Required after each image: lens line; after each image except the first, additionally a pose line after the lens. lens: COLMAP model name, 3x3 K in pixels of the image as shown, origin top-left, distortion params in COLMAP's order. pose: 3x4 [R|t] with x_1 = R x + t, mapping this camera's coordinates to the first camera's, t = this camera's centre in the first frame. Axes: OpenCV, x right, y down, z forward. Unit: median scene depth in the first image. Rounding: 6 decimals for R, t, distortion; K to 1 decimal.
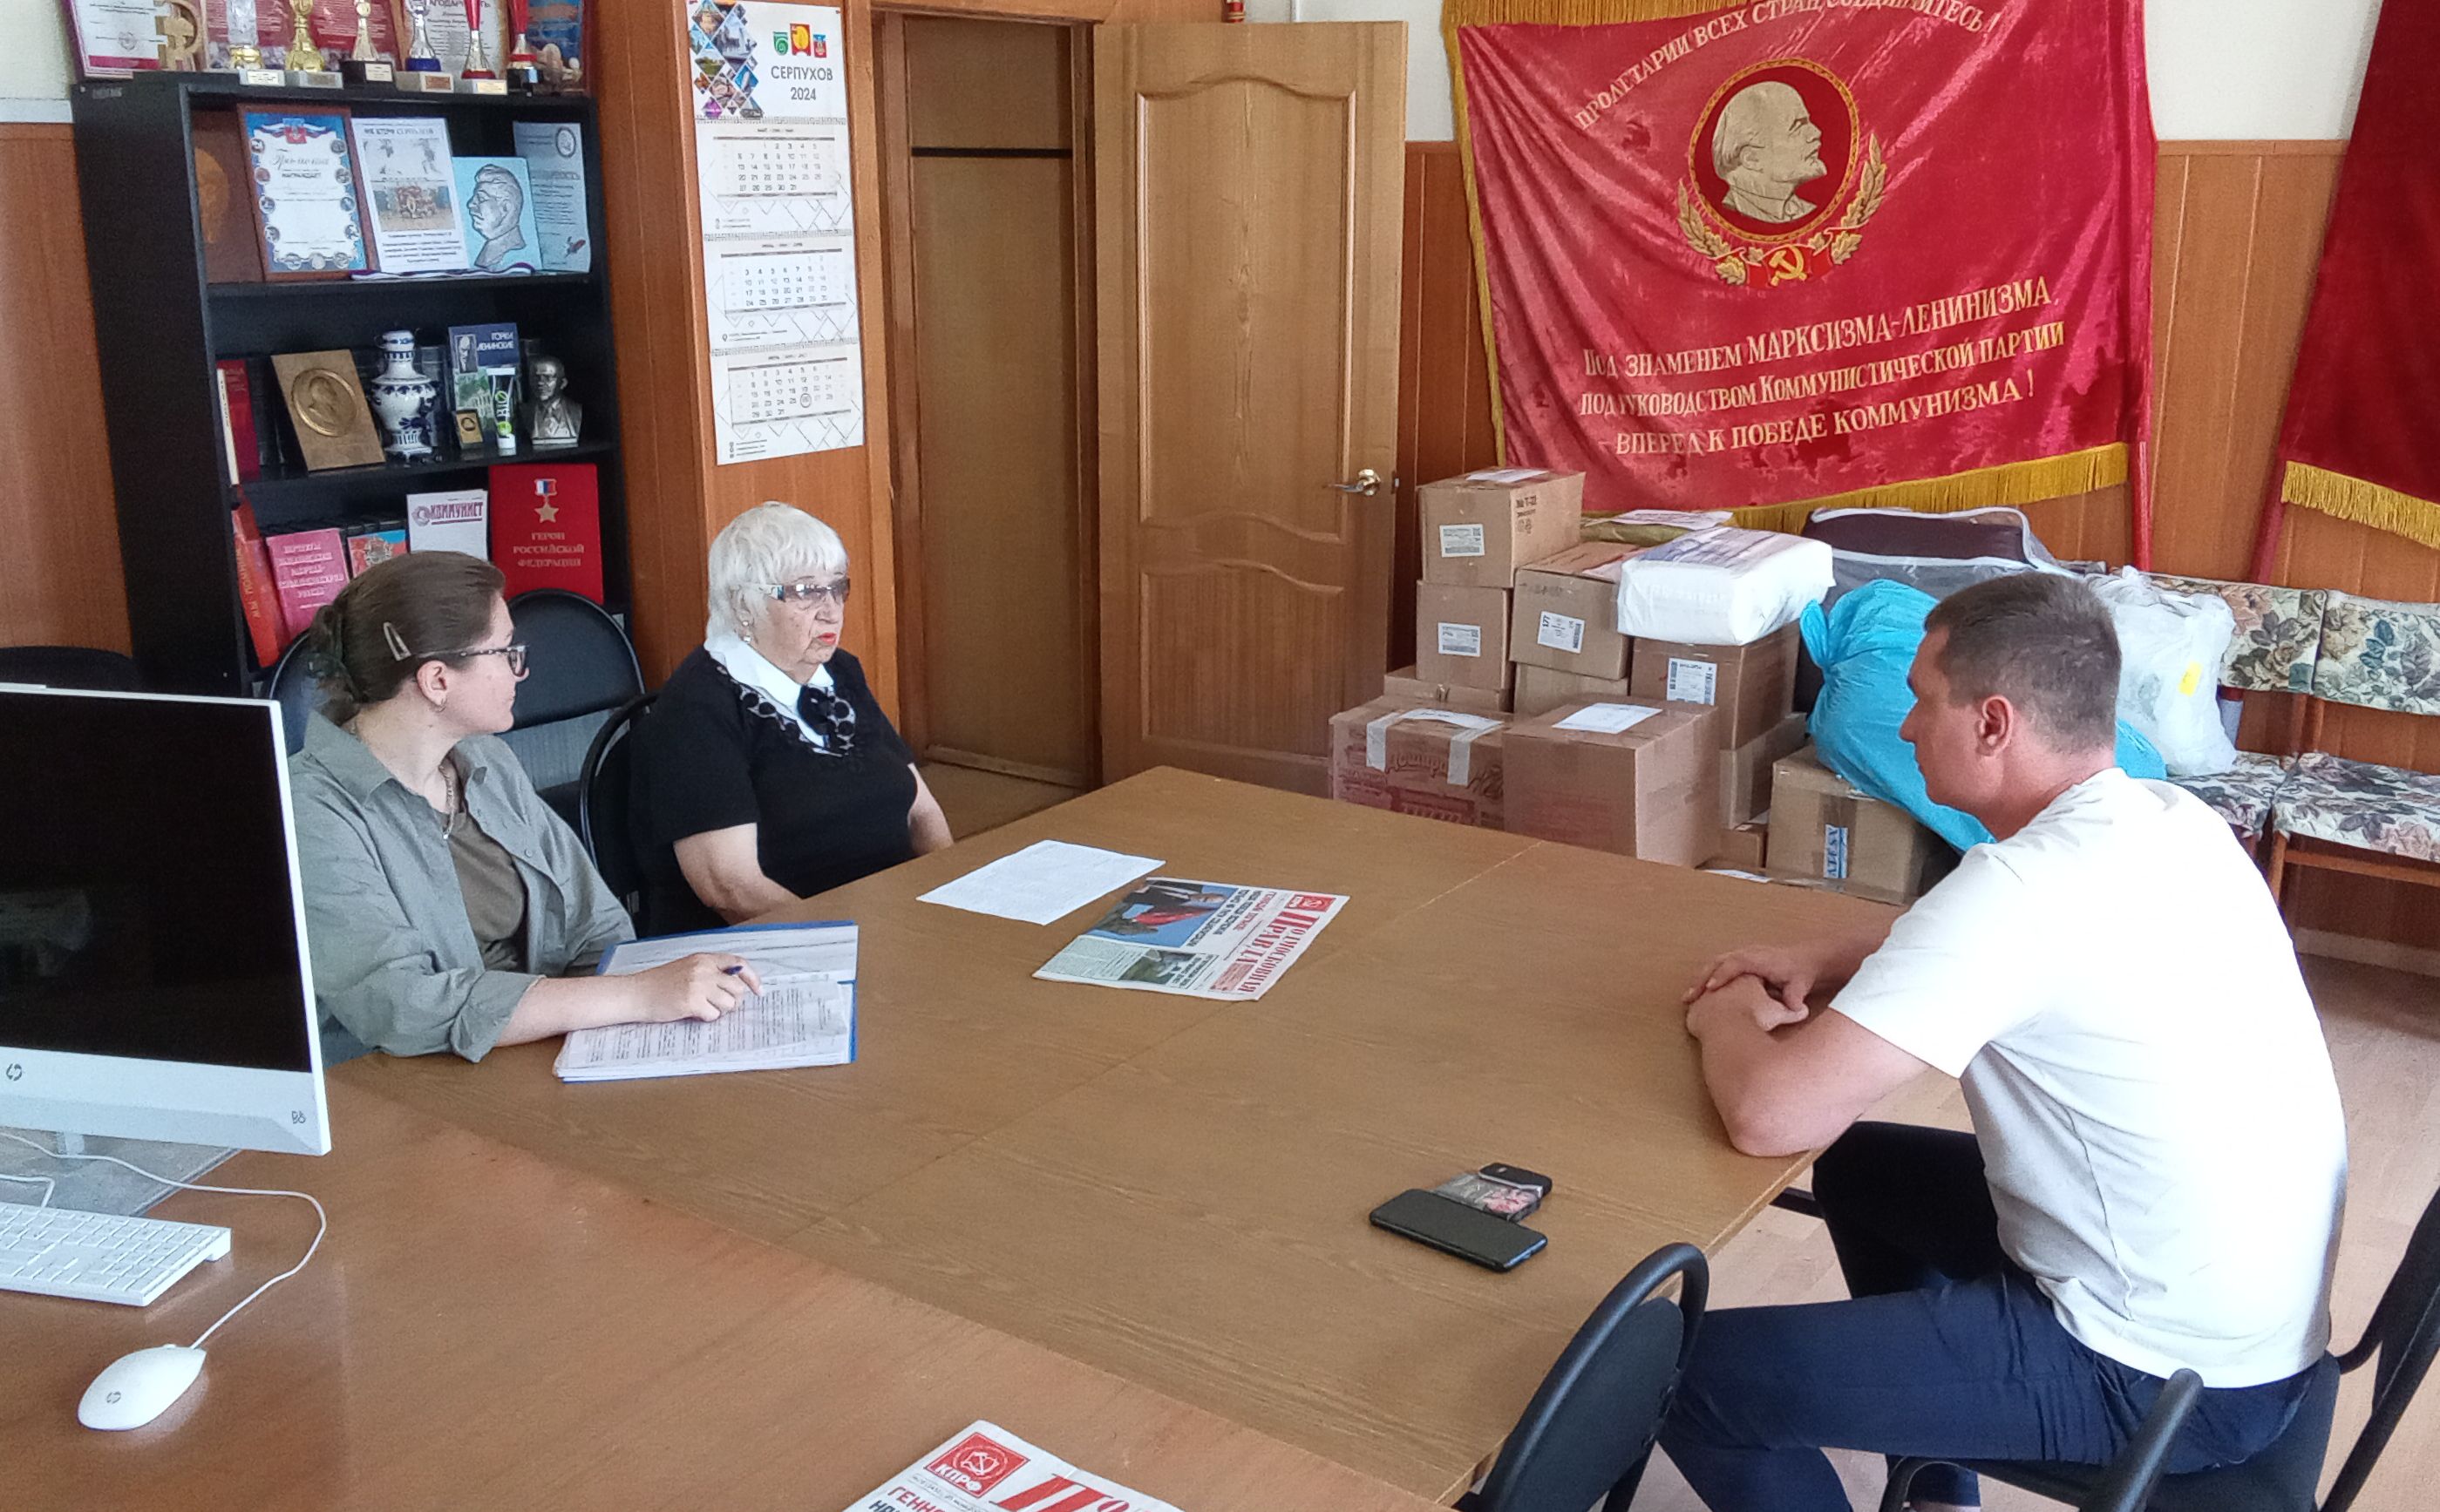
lens RADIAL K [[2224.4, 0, 1242.9], [0, 2224.4, 757.3], [0, 0, 1]] dist [0.017811, 0.000000]
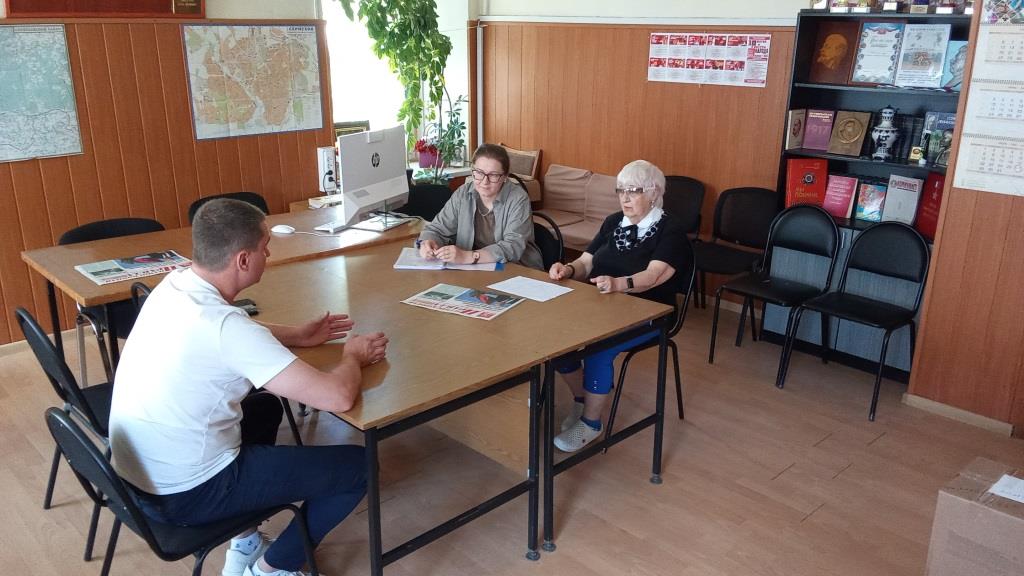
lens RADIAL K [[799.9, 0, 501.0], [0, 799.9, 287.9], [0, 0, 1]] dist [0.082080, -0.135965]
pose [[-0.191711, 0.297371, -0.935317, 0.572831], [-0.264044, 0.902230, 0.340973, -0.186564], [0.945266, 0.312333, -0.094449, 0.669305]]
